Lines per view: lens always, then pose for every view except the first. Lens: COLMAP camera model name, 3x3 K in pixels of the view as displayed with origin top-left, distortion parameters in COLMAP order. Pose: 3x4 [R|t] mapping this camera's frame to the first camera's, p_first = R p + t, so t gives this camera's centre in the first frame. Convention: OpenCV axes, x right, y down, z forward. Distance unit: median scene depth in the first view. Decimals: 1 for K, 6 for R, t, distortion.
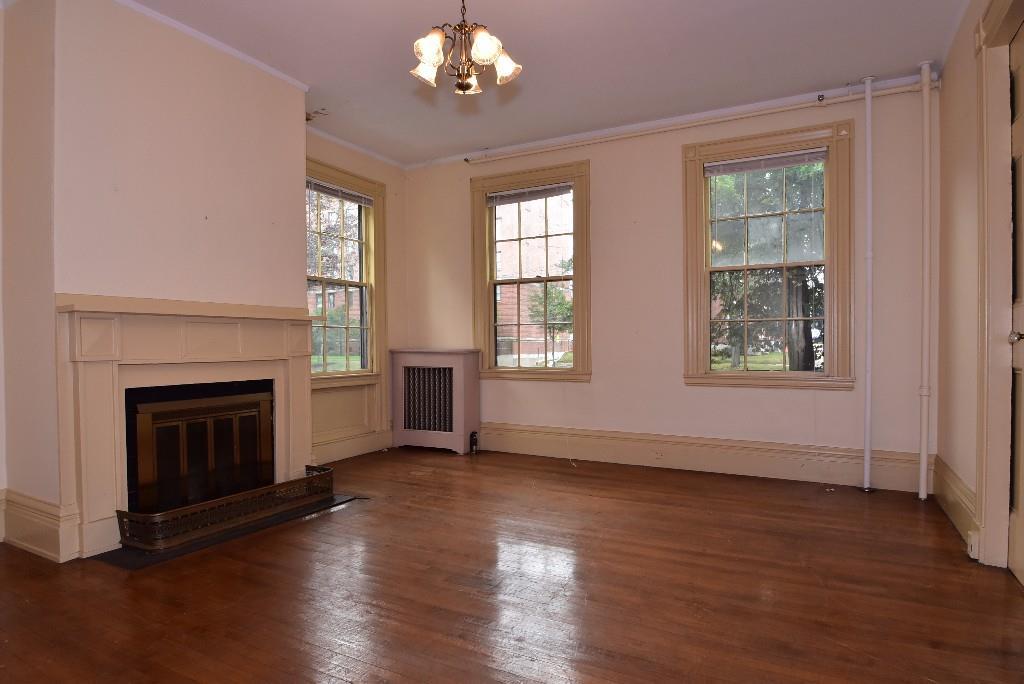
lens RADIAL K [[574.2, 0, 516.7], [0, 574.2, 358.2], [0, 0, 1]] dist [-0.019439, -0.000529]
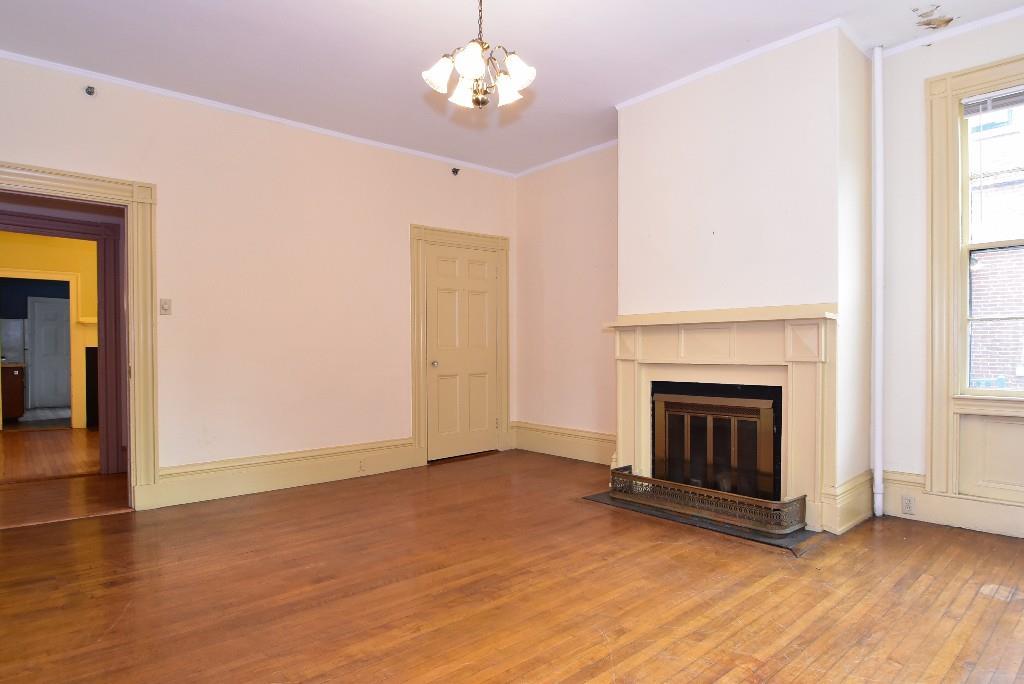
lens RADIAL K [[574.2, 0, 516.7], [0, 574.2, 358.2], [0, 0, 1]] dist [-0.019439, -0.000529]
pose [[-0.342541, 0.032923, -0.938926, 0.626168], [-0.006838, 0.999272, 0.037534, -0.044624], [0.939478, 0.019277, -0.342066, 1.010710]]
